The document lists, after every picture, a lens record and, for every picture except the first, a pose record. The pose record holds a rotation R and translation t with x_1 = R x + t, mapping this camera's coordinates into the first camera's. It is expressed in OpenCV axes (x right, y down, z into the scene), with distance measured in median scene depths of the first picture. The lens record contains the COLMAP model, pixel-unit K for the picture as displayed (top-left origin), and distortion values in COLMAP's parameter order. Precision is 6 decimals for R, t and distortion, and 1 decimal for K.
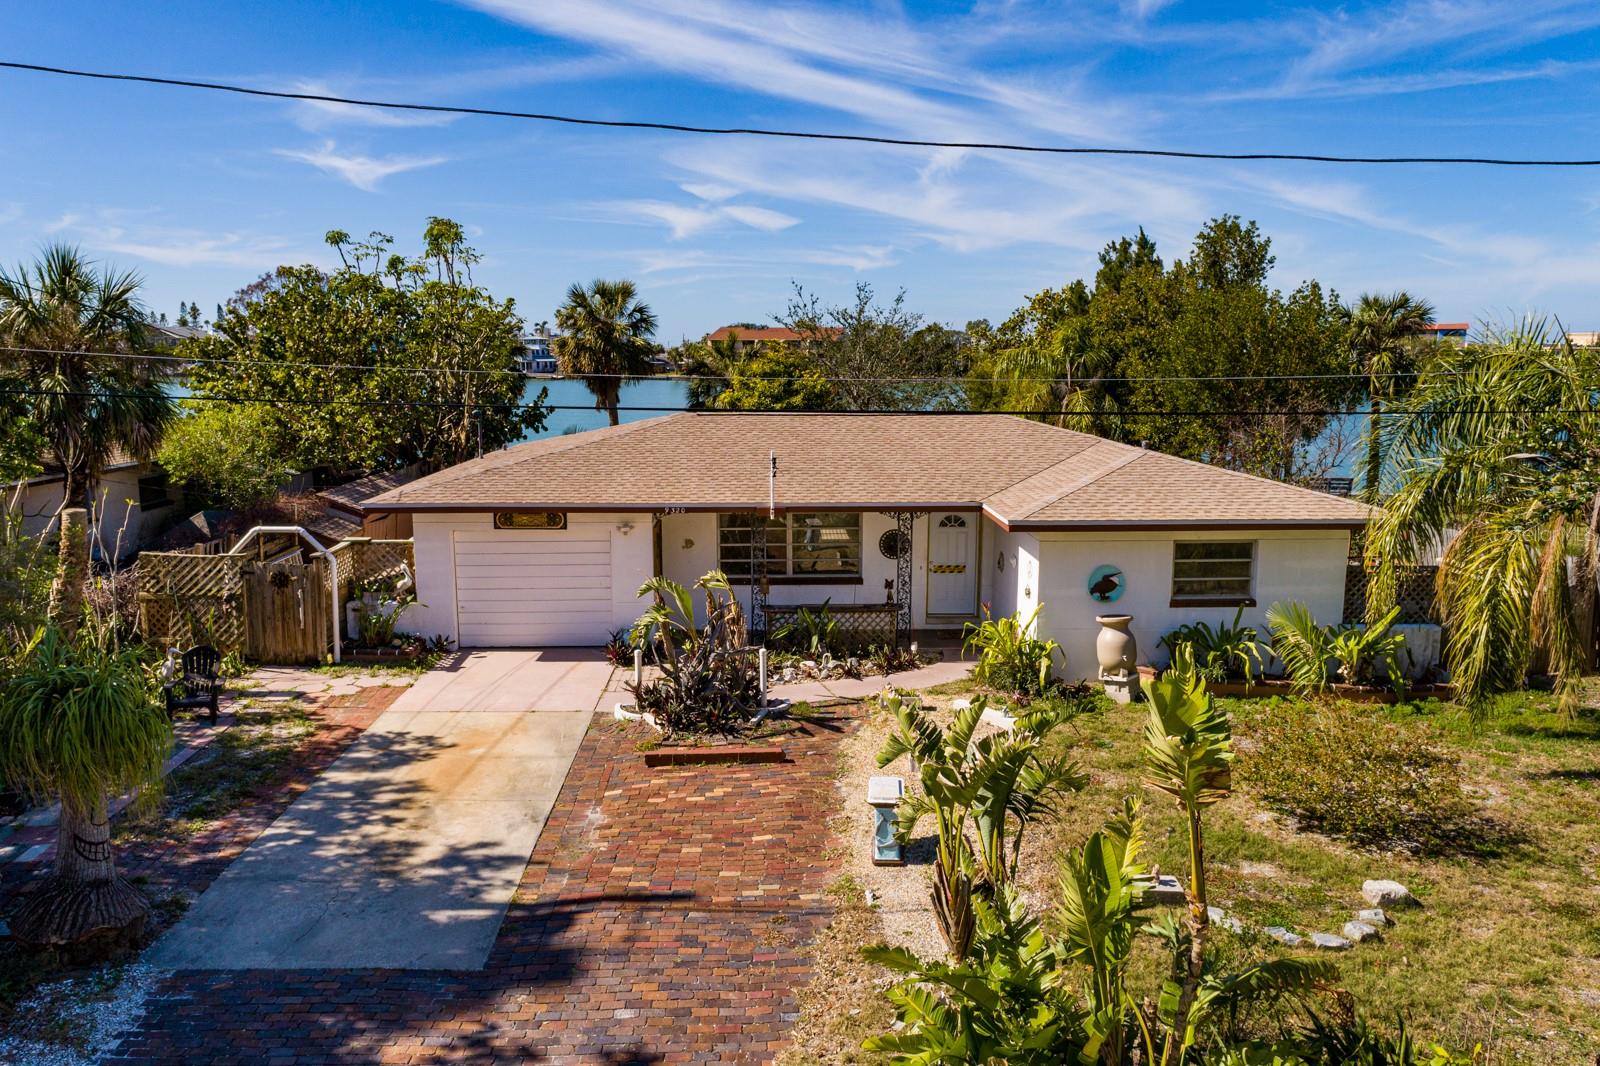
lens RADIAL K [[1124.1, 0, 800.6], [0, 1124.1, 530.0], [0, 0, 1]] dist [0.011573, -0.006081]
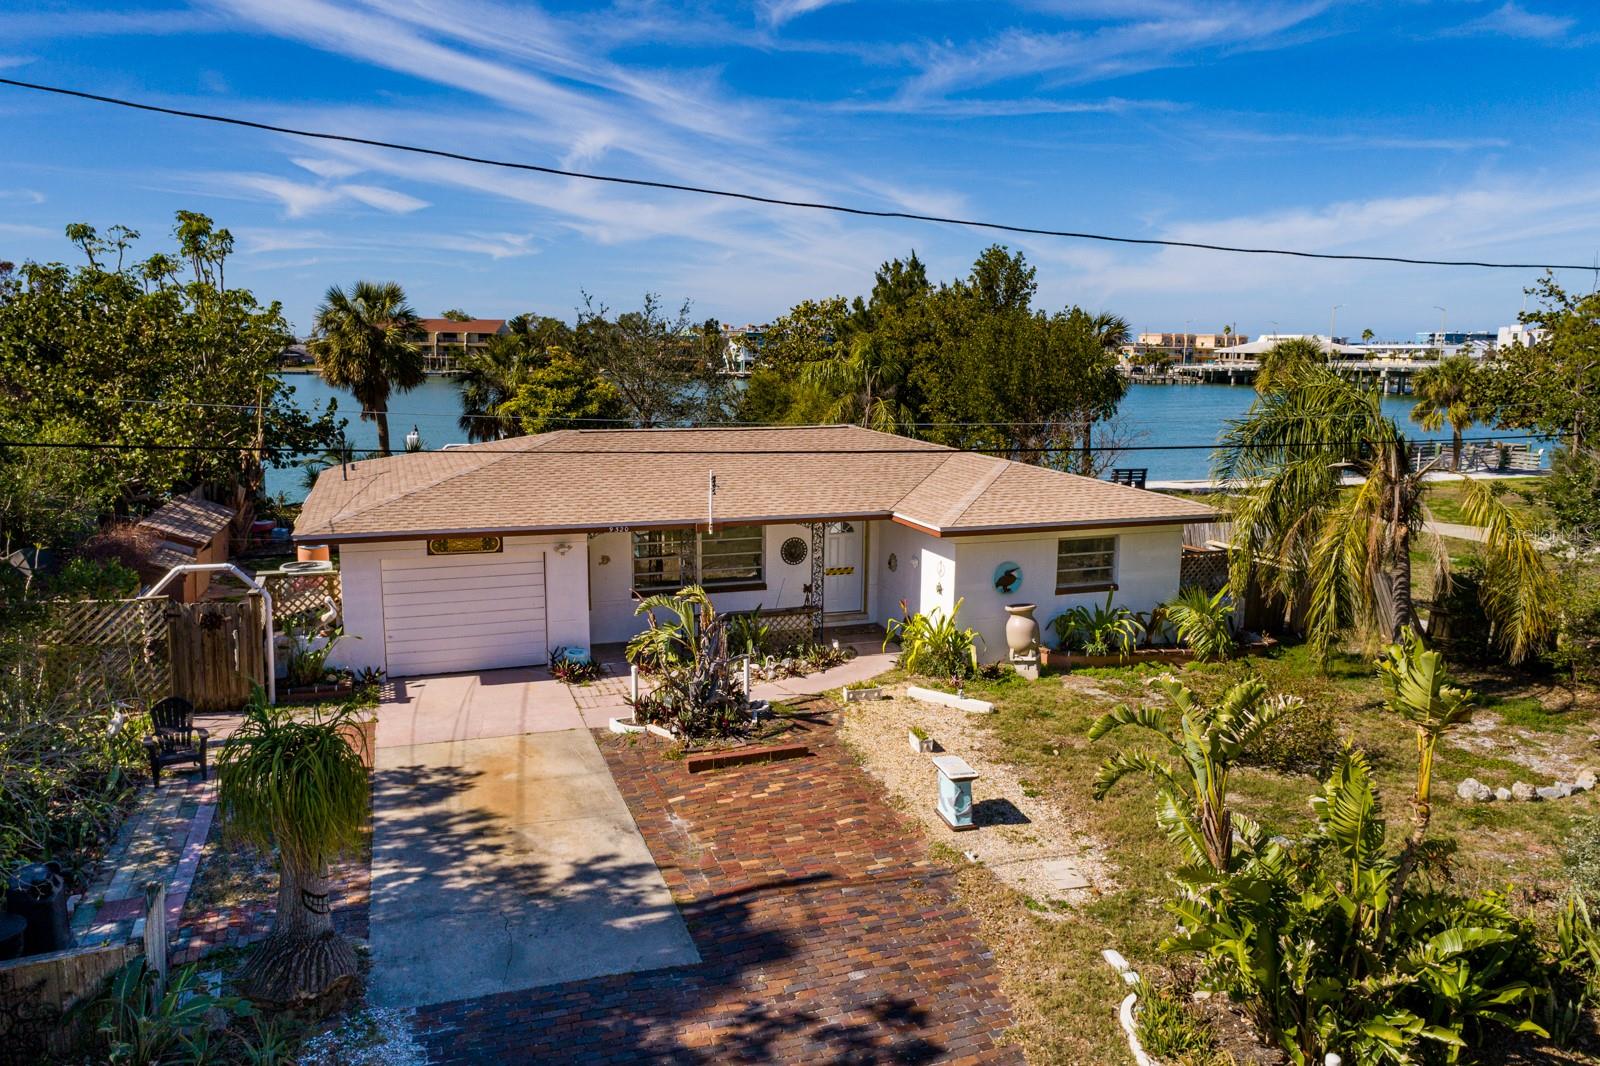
lens RADIAL K [[1132.7, 0, 801.7], [0, 1132.7, 533.2], [0, 0, 1]] dist [-0.002613, 0.009077]
pose [[0.951349, -0.041724, 0.305278, -0.279812], [0.039184, 0.999128, 0.014445, -0.023066], [-0.305615, -0.001781, 0.952154, -0.048142]]
